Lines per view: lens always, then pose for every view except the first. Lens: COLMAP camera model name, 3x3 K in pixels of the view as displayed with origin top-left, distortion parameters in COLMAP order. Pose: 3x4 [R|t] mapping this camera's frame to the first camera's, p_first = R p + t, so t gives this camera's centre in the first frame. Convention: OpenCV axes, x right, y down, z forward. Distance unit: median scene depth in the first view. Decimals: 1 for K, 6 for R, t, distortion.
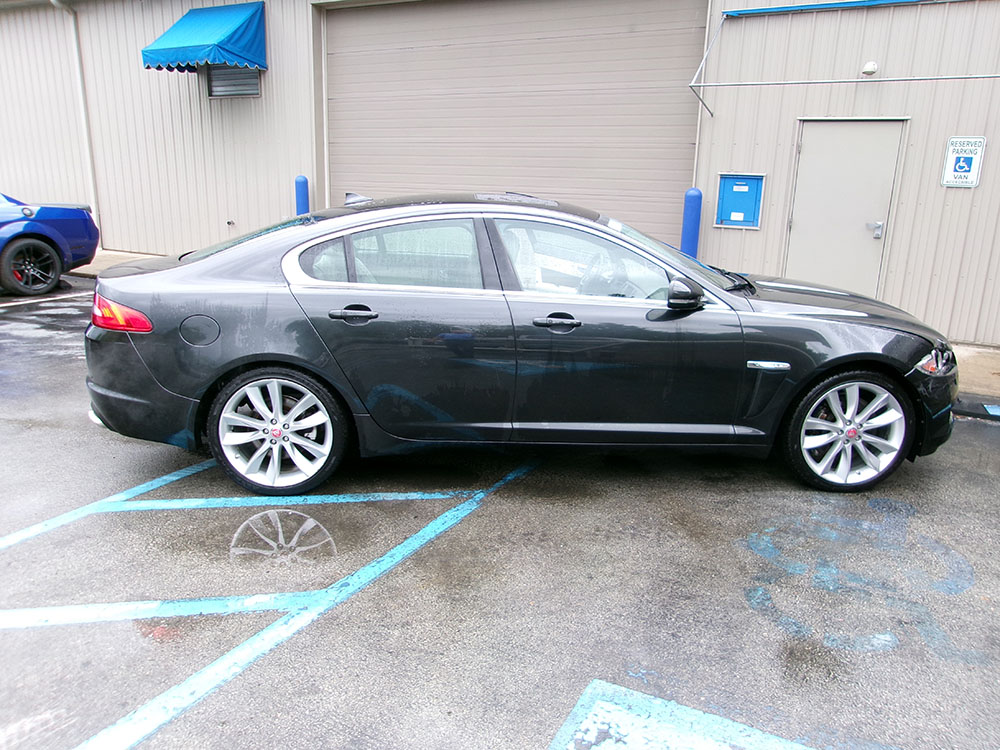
lens RADIAL K [[775.6, 0, 500.0], [0, 775.6, 375.0], [0, 0, 1]] dist [-0.010717, 0.018141]
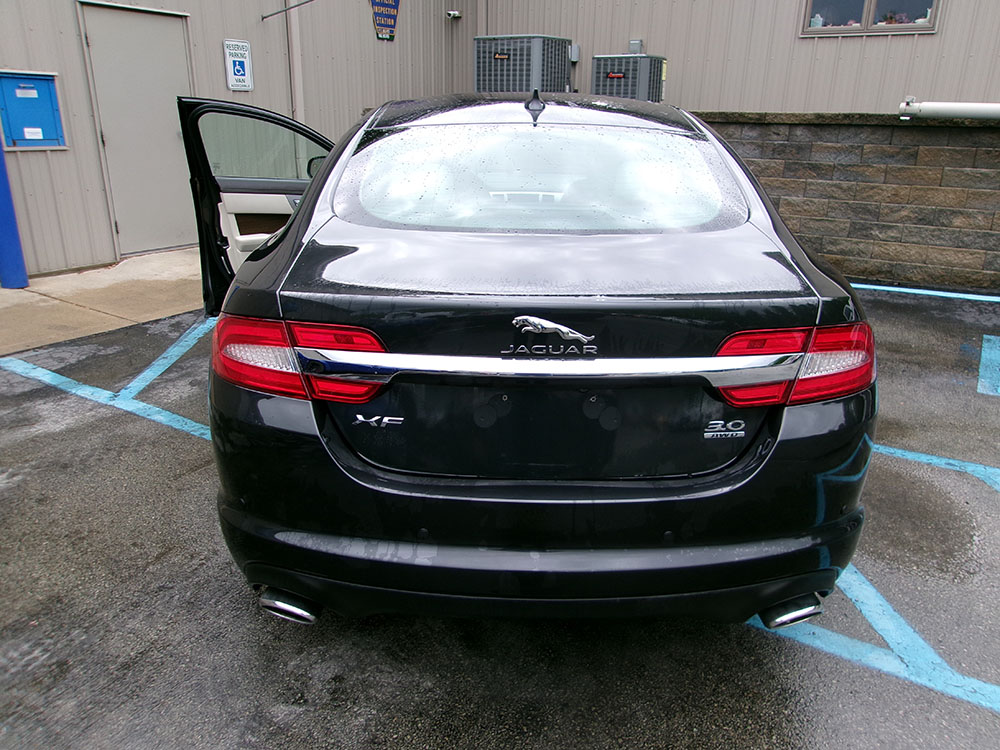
lens RADIAL K [[771.6, 0, 500.0], [0, 771.6, 375.0], [0, 0, 1]] dist [-0.003020, 0.040235]
pose [[0.054827, -0.346379, 0.936491, -0.501944], [0.249950, 0.912802, 0.322984, -0.142625], [-0.966705, 0.216367, 0.136623, 0.605808]]
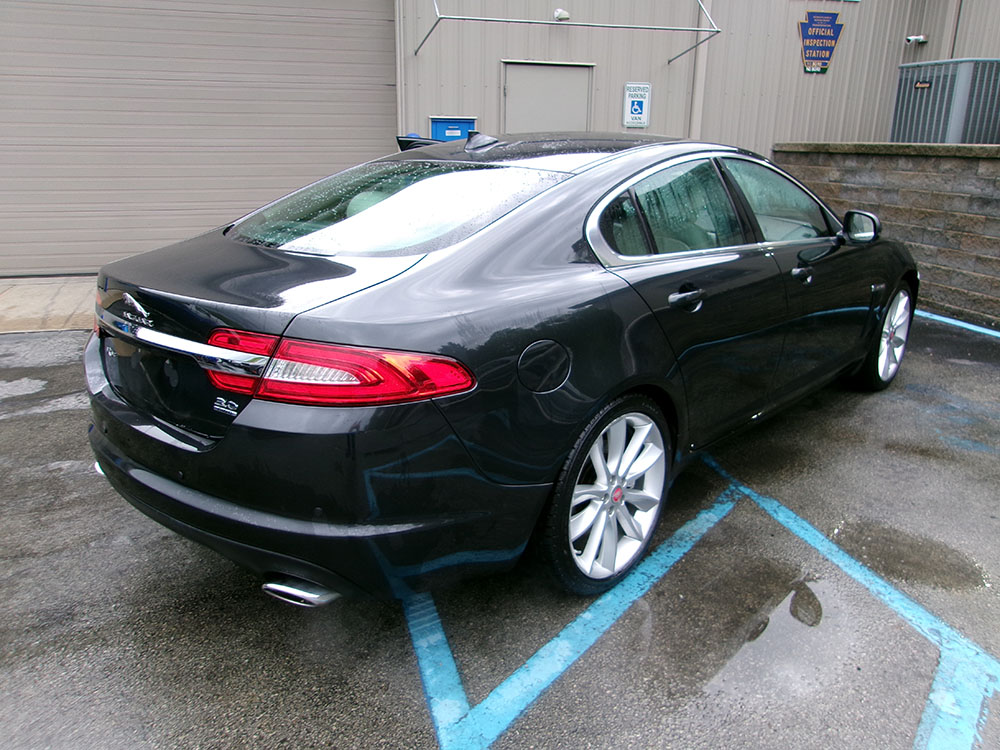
lens RADIAL K [[775.6, 0, 500.0], [0, 775.6, 375.0], [0, 0, 1]] dist [-0.010717, 0.018141]
pose [[0.710845, -0.224280, 0.666632, -0.408338], [0.188039, 0.973897, 0.127145, -0.067905], [-0.677747, 0.034972, 0.734463, 0.301792]]
